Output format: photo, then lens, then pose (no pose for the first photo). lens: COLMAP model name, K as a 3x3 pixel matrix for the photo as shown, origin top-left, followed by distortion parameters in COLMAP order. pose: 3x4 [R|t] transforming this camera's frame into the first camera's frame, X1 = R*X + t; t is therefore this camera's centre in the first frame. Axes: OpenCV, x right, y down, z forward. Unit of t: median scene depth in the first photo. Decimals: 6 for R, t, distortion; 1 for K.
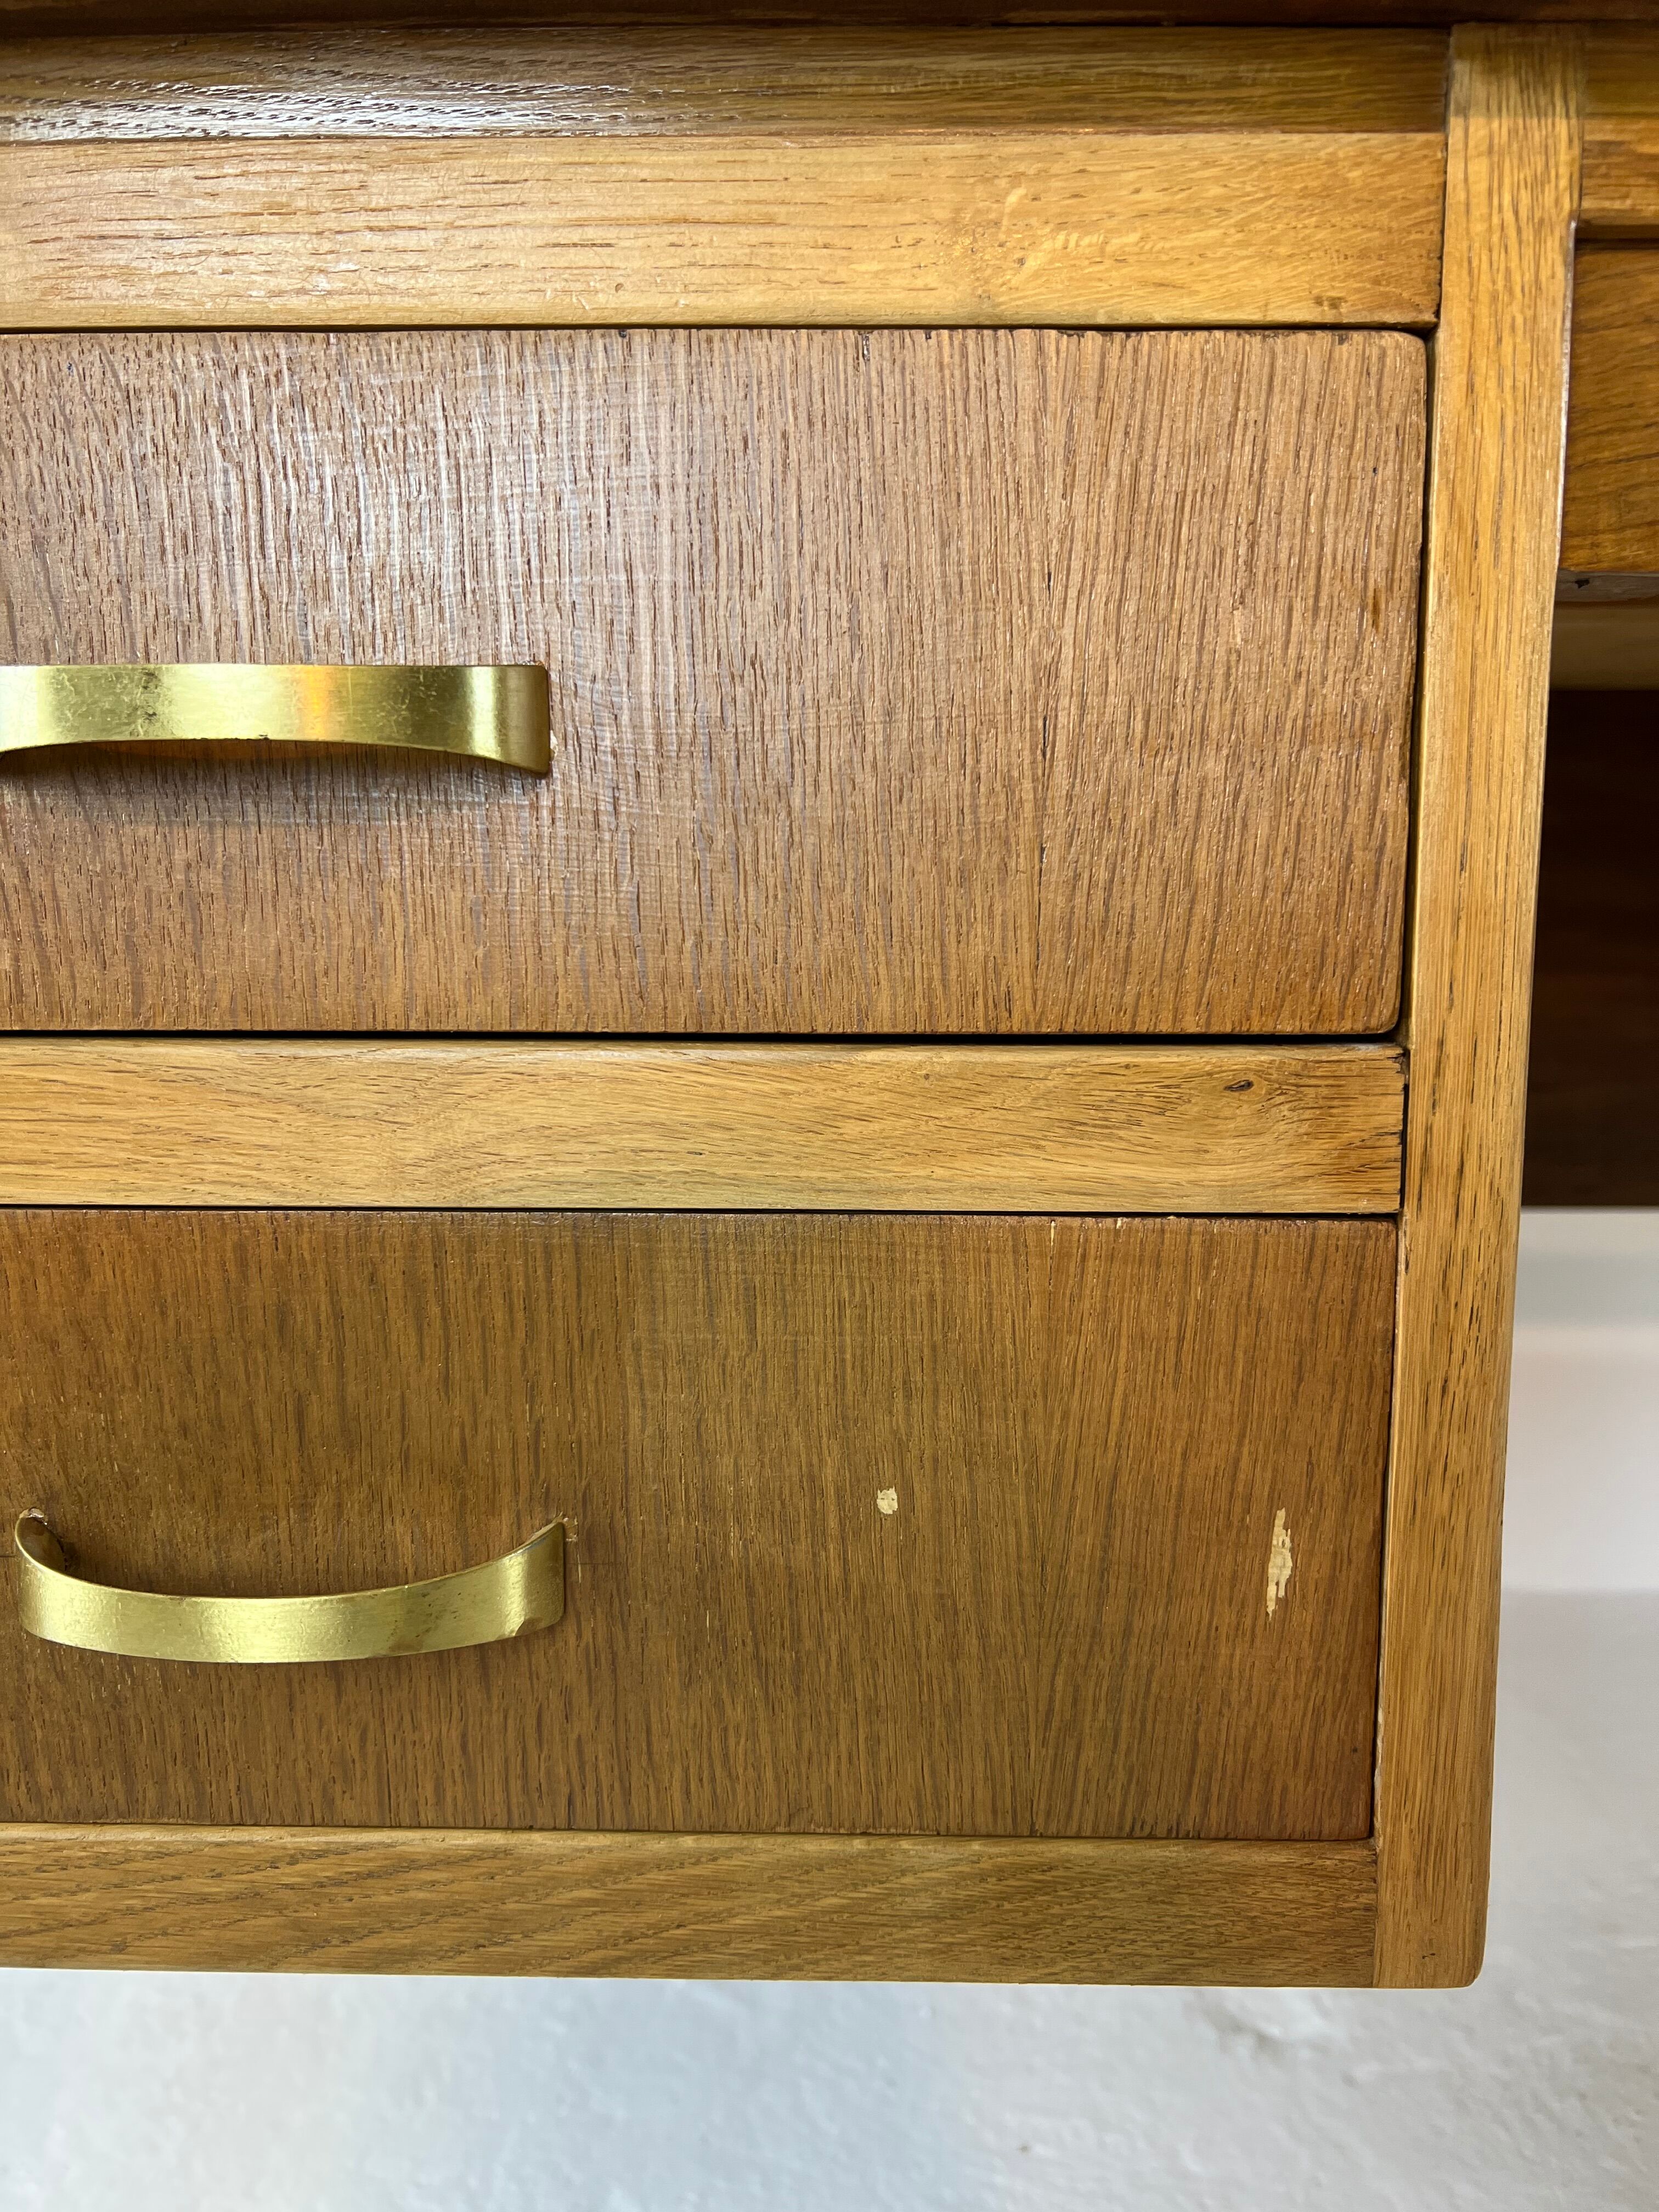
lens RADIAL K [[1669.4, 0, 822.4], [0, 1669.4, 1100.1], [0, 0, 1]] dist [0.026821, -0.031178]
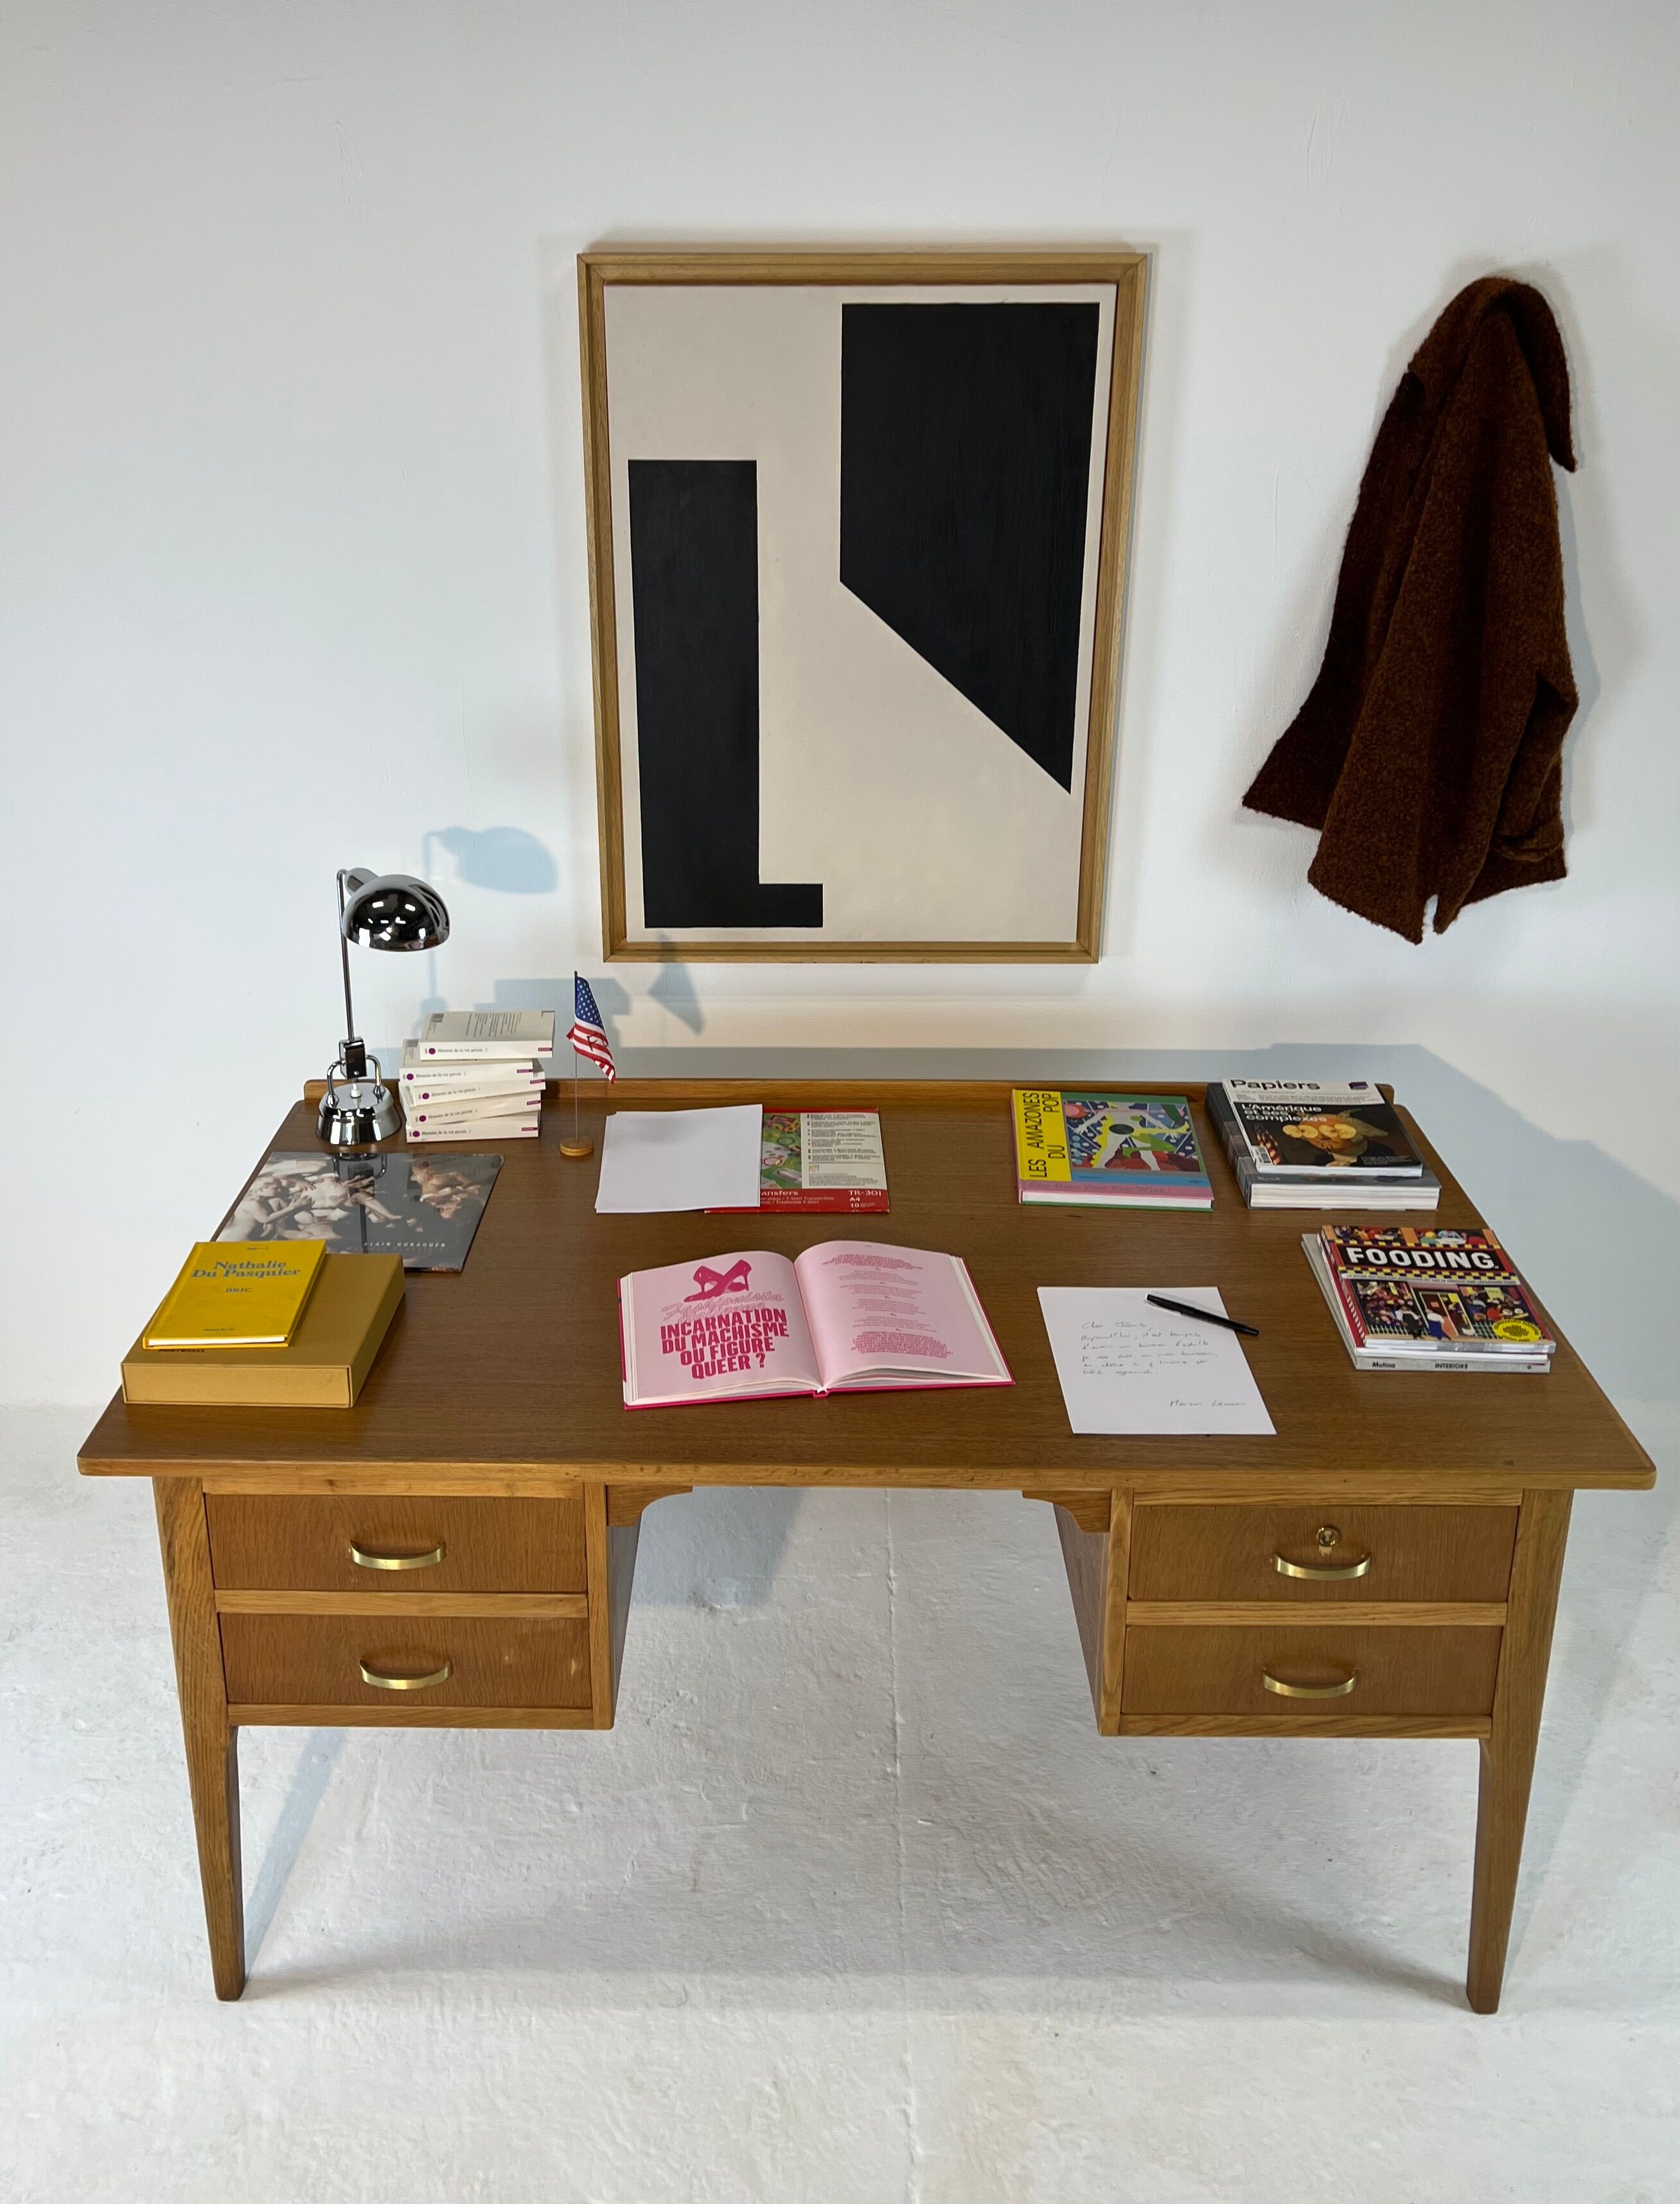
lens RADIAL K [[1936.6, 0, 776.8], [0, 1936.6, 944.1], [0, 0, 1]] dist [0.045151, -0.056327]
pose [[0.999979, 0.001742, 0.006314, 0.949990], [-0.003066, 0.976358, 0.216136, -3.728570], [-0.005788, -0.216151, 0.976343, -5.201755]]
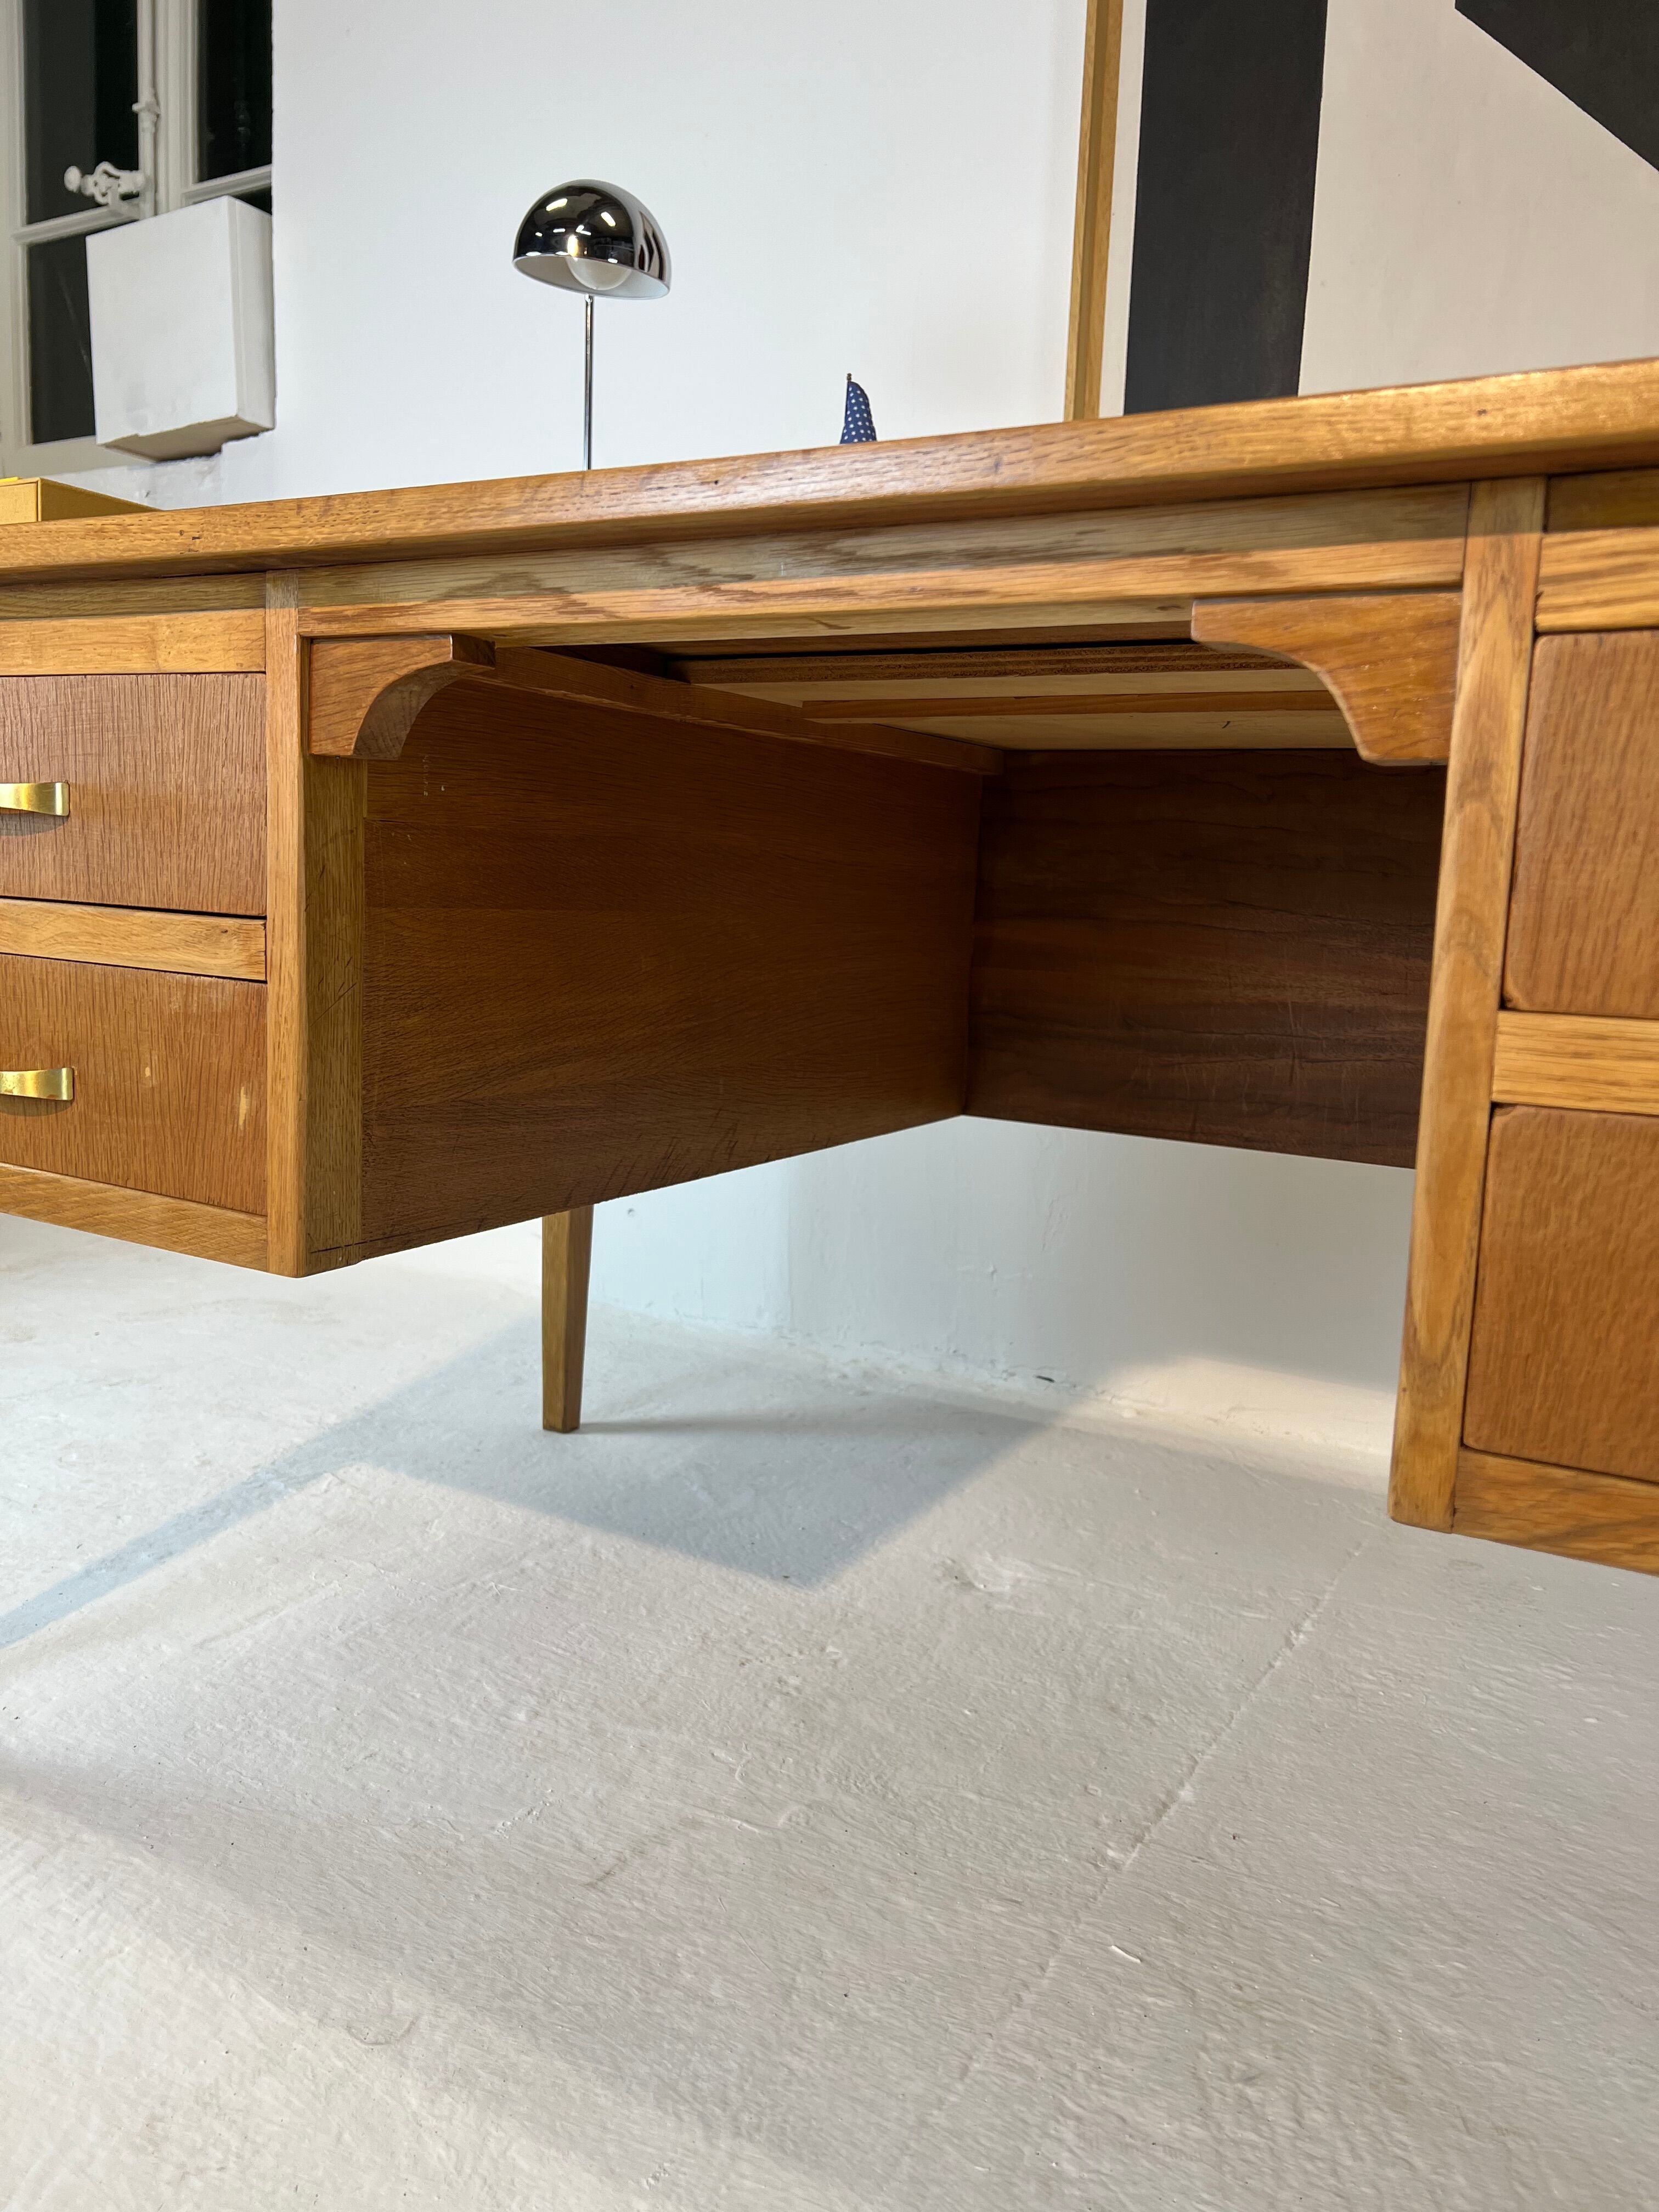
lens RADIAL K [[1669.4, 0, 822.4], [0, 1669.4, 1100.1], [0, 0, 1]] dist [0.026821, -0.031178]
pose [[0.876149, 0.107691, -0.469857, 2.432939], [-0.108700, 0.993758, 0.025075, 0.091068], [0.469624, 0.029104, 0.882386, -1.004029]]
